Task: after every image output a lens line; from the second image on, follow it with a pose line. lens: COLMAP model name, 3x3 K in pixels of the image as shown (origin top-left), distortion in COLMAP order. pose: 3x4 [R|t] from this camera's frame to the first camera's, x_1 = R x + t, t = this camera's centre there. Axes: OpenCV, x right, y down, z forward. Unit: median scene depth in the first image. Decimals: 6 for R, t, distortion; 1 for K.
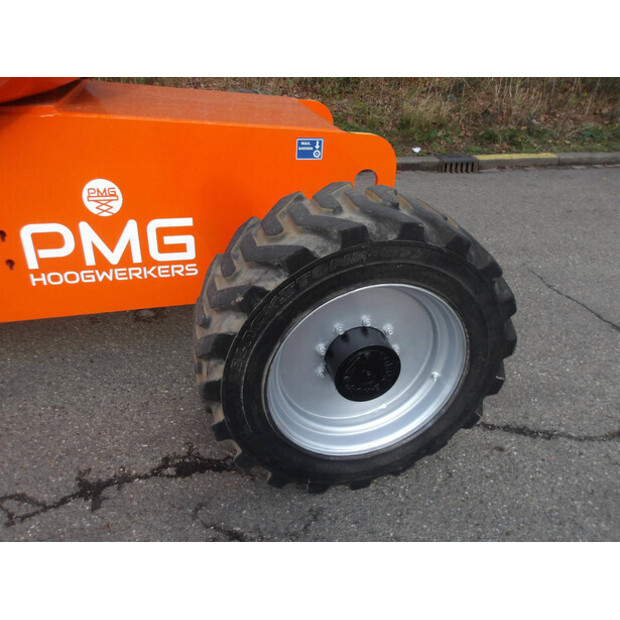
lens RADIAL K [[503.2, 0, 308.7], [0, 503.2, 310.9], [0, 0, 1]] dist [-0.008077, 0.017260]
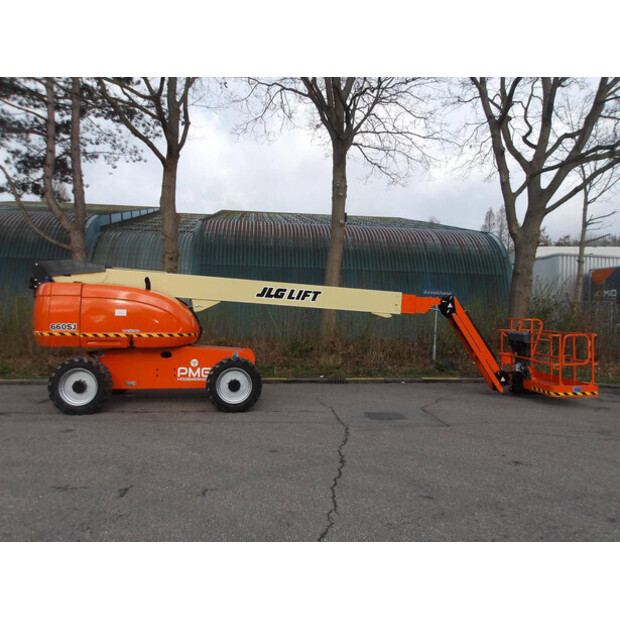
lens RADIAL K [[503.2, 0, 309.3], [0, 503.2, 309.8], [0, 0, 1]] dist [-0.008077, 0.017260]
pose [[0.992801, -0.021703, -0.117793, 1.342640], [-0.042271, 0.856678, -0.514117, 1.856272], [0.112068, 0.515395, 0.849593, -3.436816]]
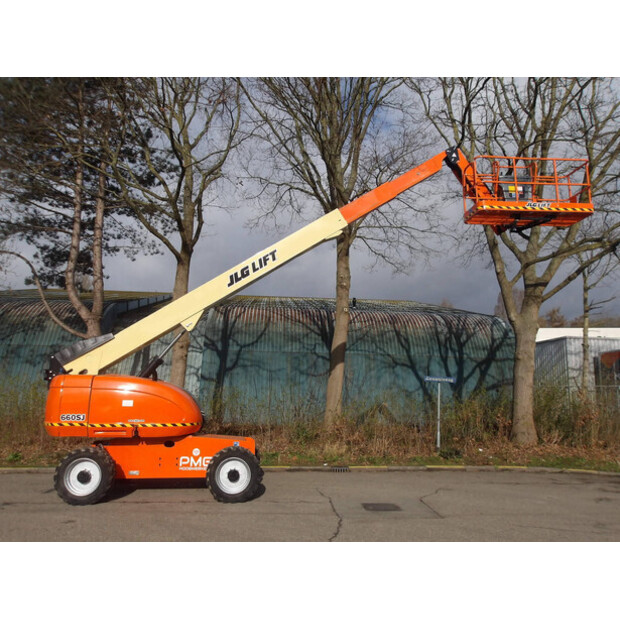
lens RADIAL K [[503.2, 0, 309.5], [0, 503.2, 311.6], [0, 0, 1]] dist [-0.008077, 0.017260]
pose [[0.988705, -0.048510, -0.141804, 1.553614], [-0.054342, 0.765744, -0.640845, 1.918770], [0.139673, 0.641313, 0.754459, -3.688149]]
